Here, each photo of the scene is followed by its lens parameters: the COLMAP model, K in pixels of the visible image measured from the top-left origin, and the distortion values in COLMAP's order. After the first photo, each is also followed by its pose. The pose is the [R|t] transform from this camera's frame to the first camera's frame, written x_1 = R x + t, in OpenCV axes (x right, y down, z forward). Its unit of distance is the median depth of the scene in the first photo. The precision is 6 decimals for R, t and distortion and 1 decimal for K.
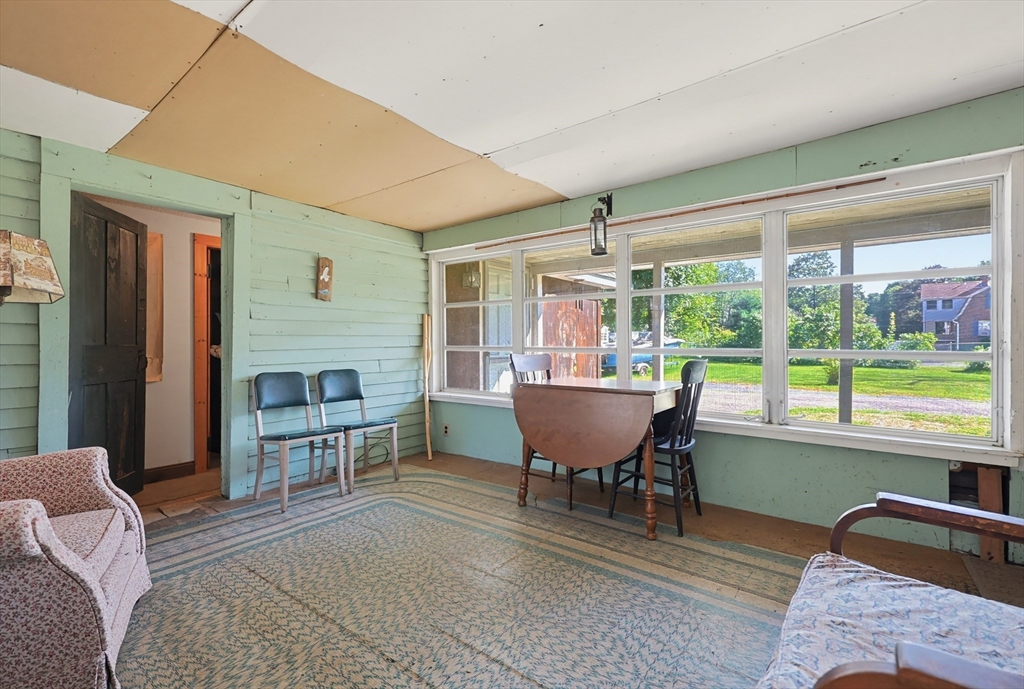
lens RADIAL K [[450.9, 0, 534.3], [0, 450.9, 339.7], [0, 0, 1]] dist [-0.000303, 0.000151]
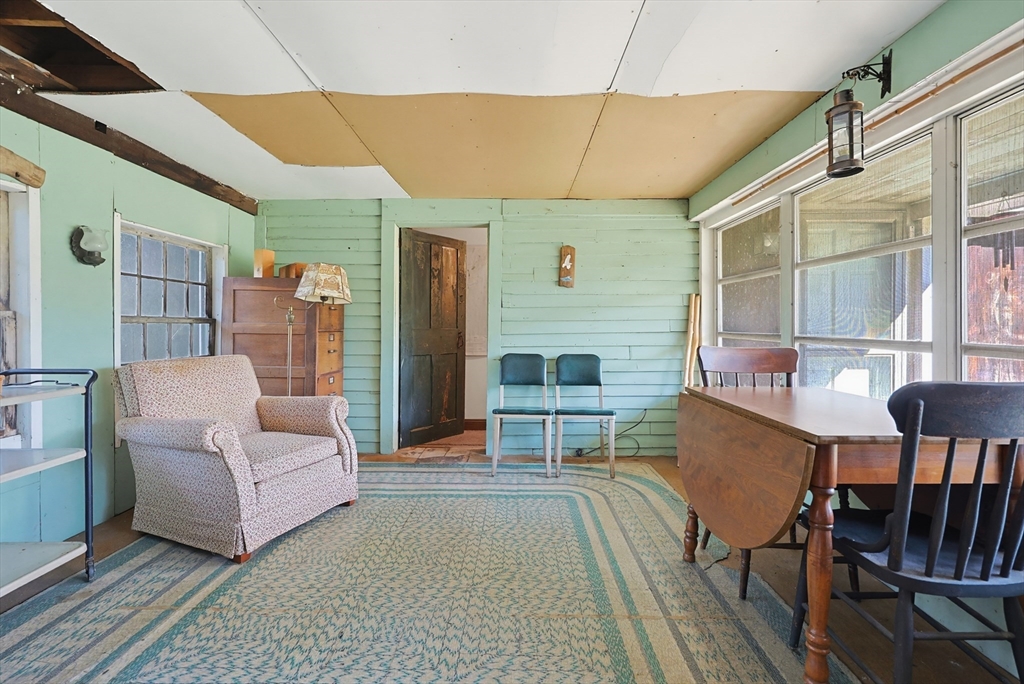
lens RADIAL K [[450.9, 0, 516.7], [0, 450.9, 327.6], [0, 0, 1]] dist [-0.000303, 0.000151]
pose [[0.579298, 0.007938, -0.815077, 0.351355], [0.004588, 0.999905, 0.012998, -0.008315], [0.815103, -0.011269, 0.579206, 0.333638]]
